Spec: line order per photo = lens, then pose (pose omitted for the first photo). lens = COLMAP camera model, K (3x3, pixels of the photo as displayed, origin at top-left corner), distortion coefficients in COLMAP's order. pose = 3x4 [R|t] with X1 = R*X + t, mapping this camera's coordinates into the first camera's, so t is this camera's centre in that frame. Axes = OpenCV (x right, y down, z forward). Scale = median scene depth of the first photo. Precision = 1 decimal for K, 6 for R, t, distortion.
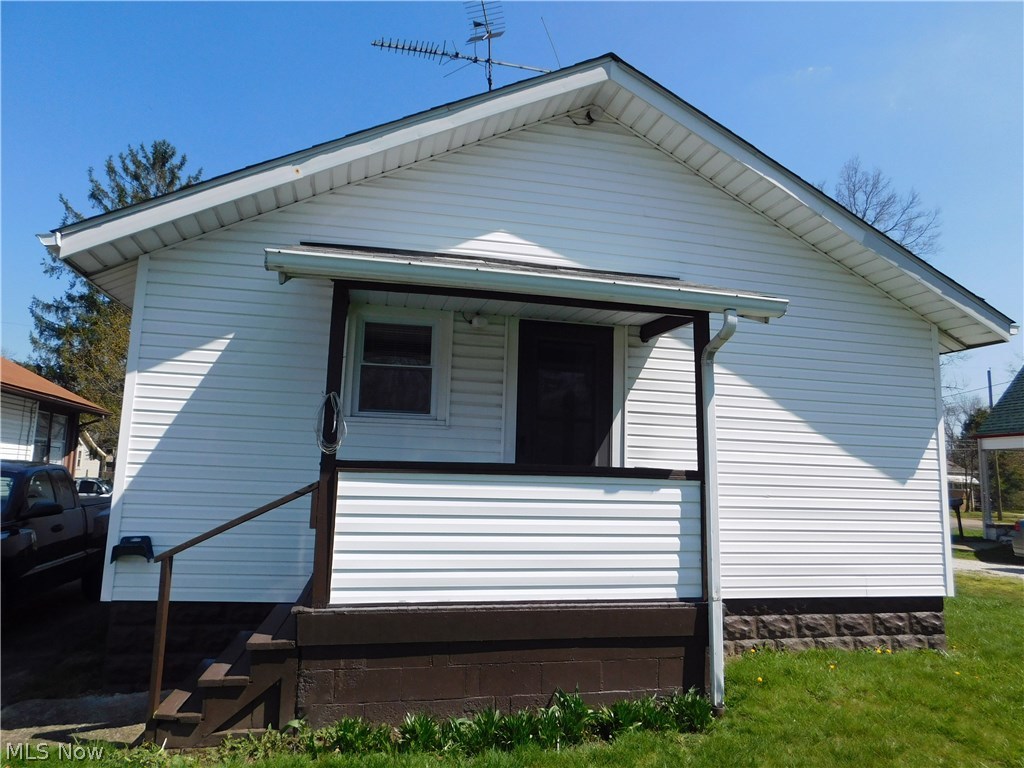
lens RADIAL K [[679.9, 0, 512.5], [0, 679.9, 387.7], [0, 0, 1]] dist [-0.060236, 0.048064]
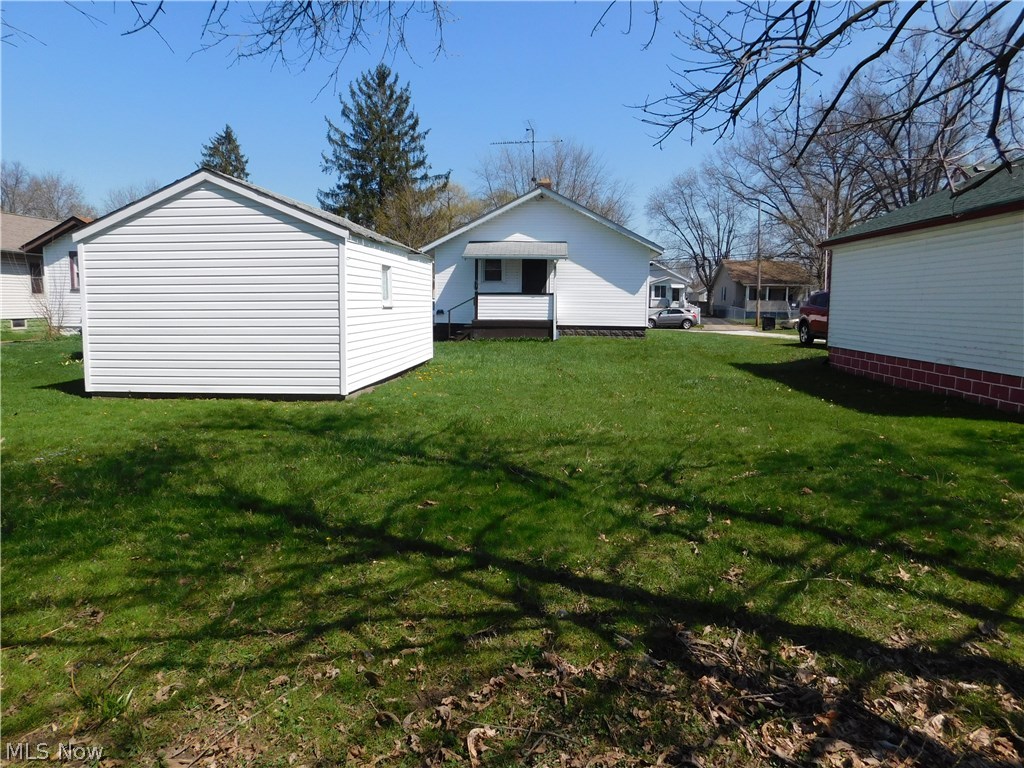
lens RADIAL K [[679.9, 0, 509.5], [0, 679.9, 382.5], [0, 0, 1]] dist [-0.060236, 0.048064]
pose [[0.957596, 0.015540, -0.287696, 0.160902], [0.056467, 0.969056, 0.240297, -0.050386], [0.282528, -0.246353, 0.927086, -0.427282]]
